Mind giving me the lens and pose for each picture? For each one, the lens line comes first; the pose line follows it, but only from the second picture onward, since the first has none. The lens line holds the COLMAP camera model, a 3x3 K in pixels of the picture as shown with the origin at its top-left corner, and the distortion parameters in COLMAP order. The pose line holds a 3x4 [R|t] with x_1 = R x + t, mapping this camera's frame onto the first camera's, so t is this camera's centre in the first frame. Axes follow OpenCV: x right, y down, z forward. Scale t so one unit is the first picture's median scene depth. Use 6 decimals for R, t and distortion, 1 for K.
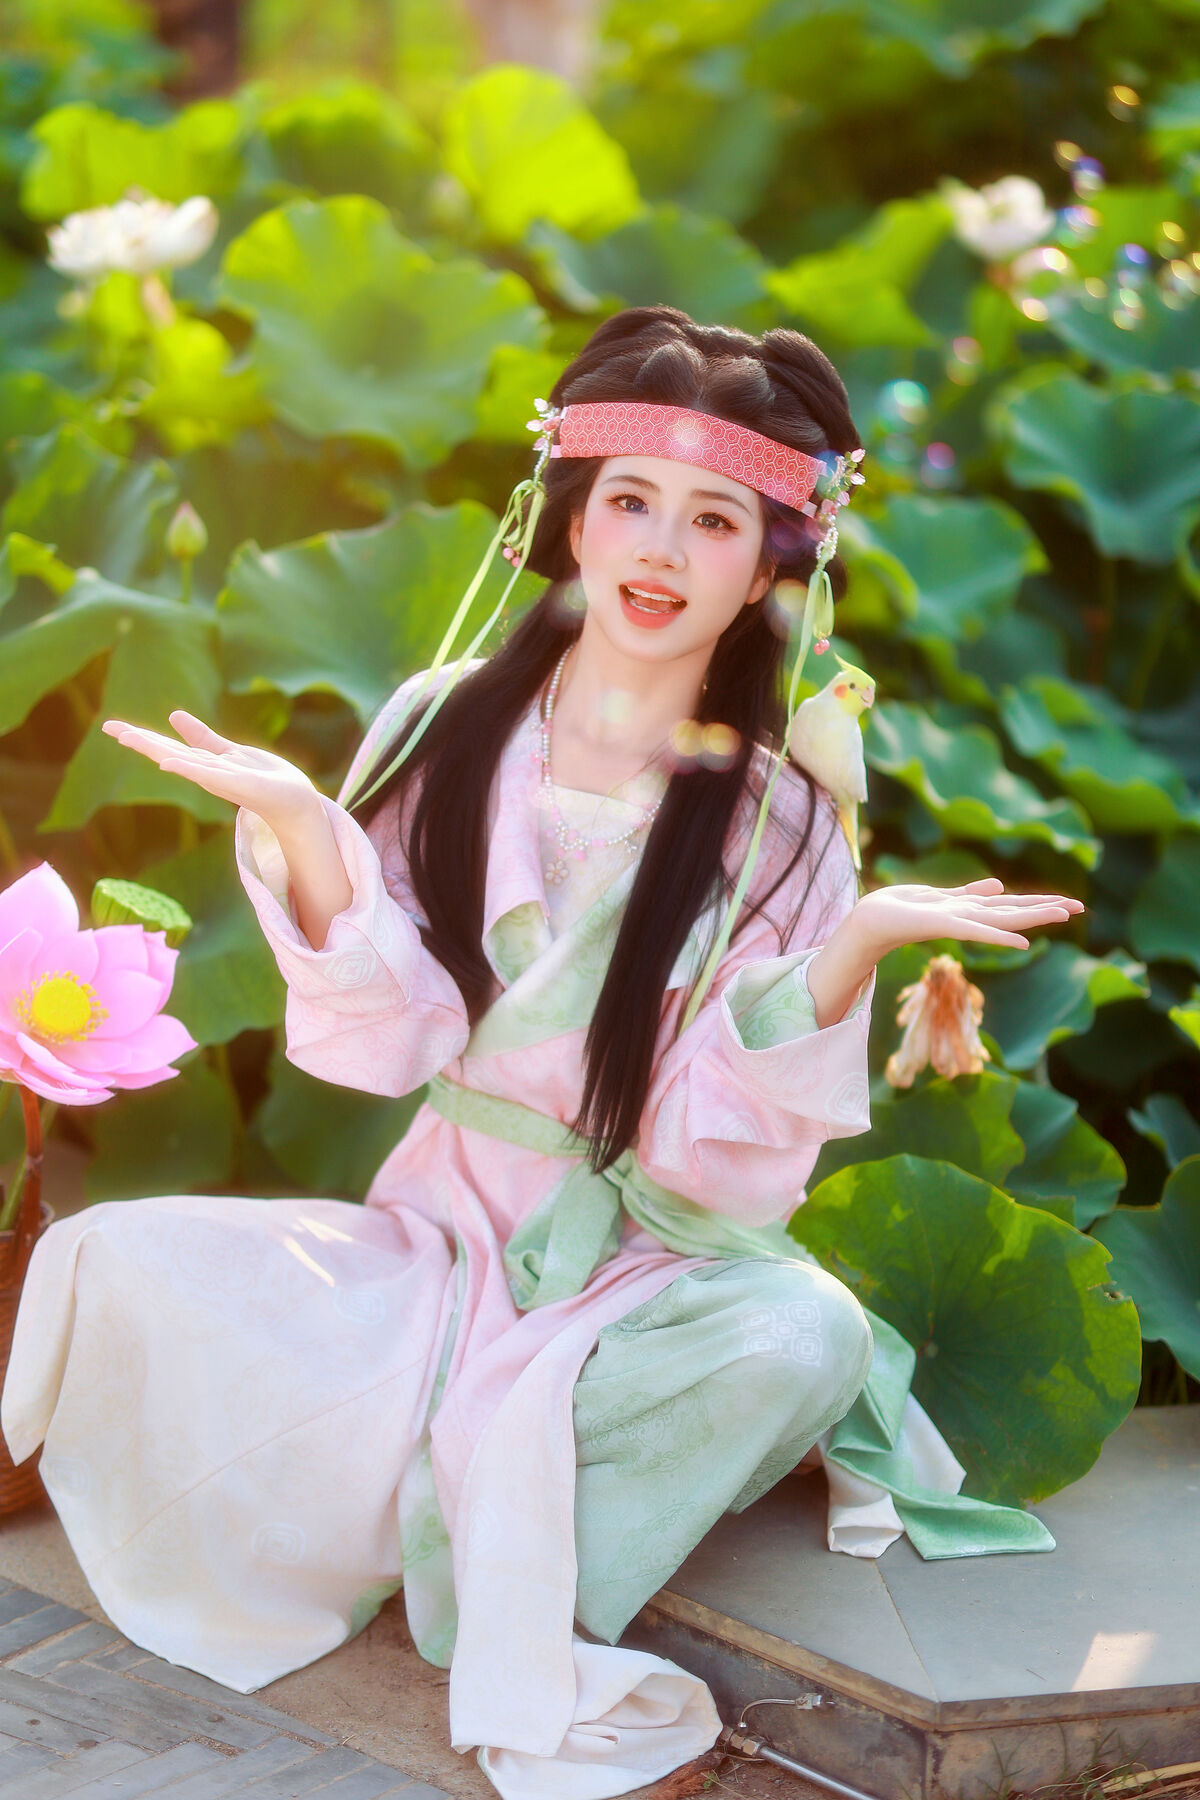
lens RADIAL K [[4549.3, 0, 600.0], [0, 4549.3, 900.0], [0, 0, 1]] dist [0.036829, 0.663371]
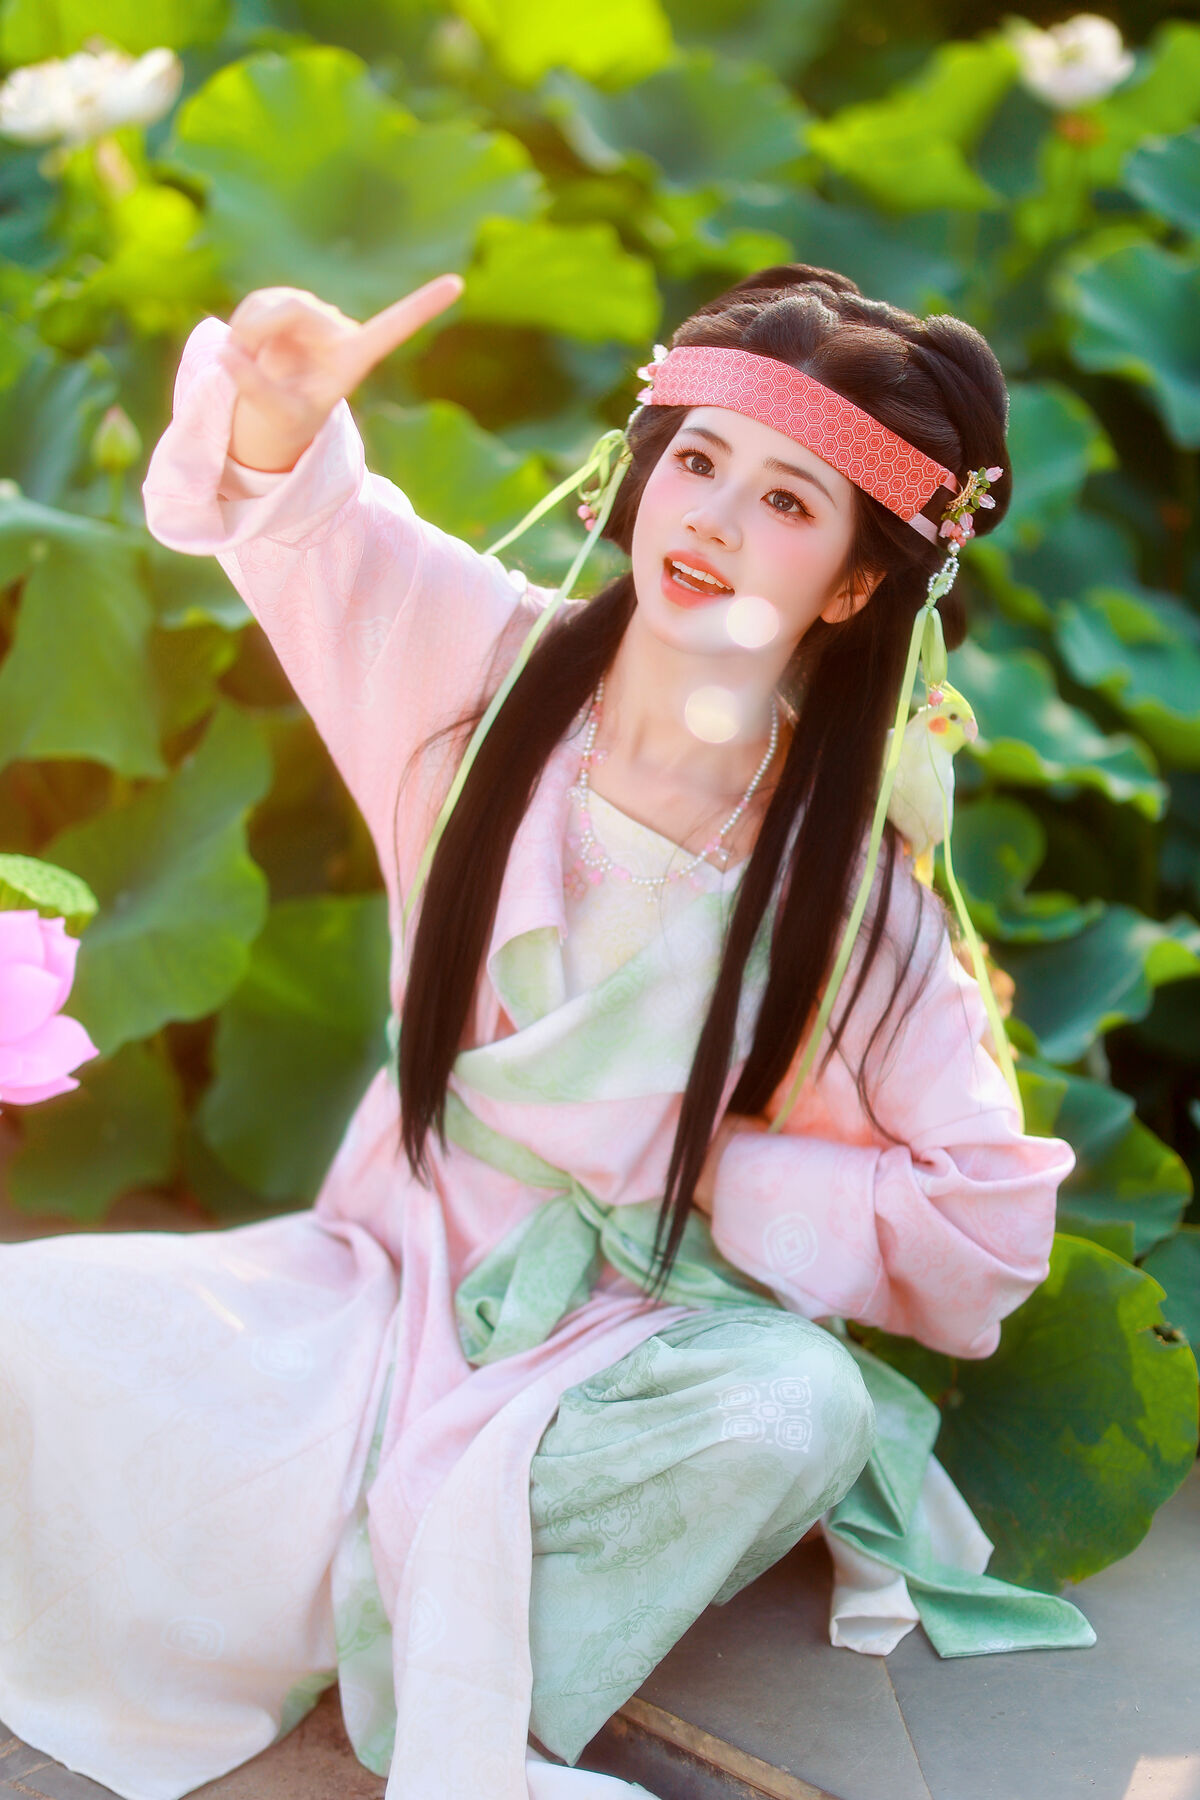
lens RADIAL K [[4549.3, 0, 600.0], [0, 4549.3, 900.0], [0, 0, 1]] dist [0.036829, 0.663371]
pose [[0.999618, -0.002087, -0.027548, 0.030189], [0.003123, 0.999287, 0.037634, -0.029145], [0.027450, -0.037706, 0.998912, 0.144536]]
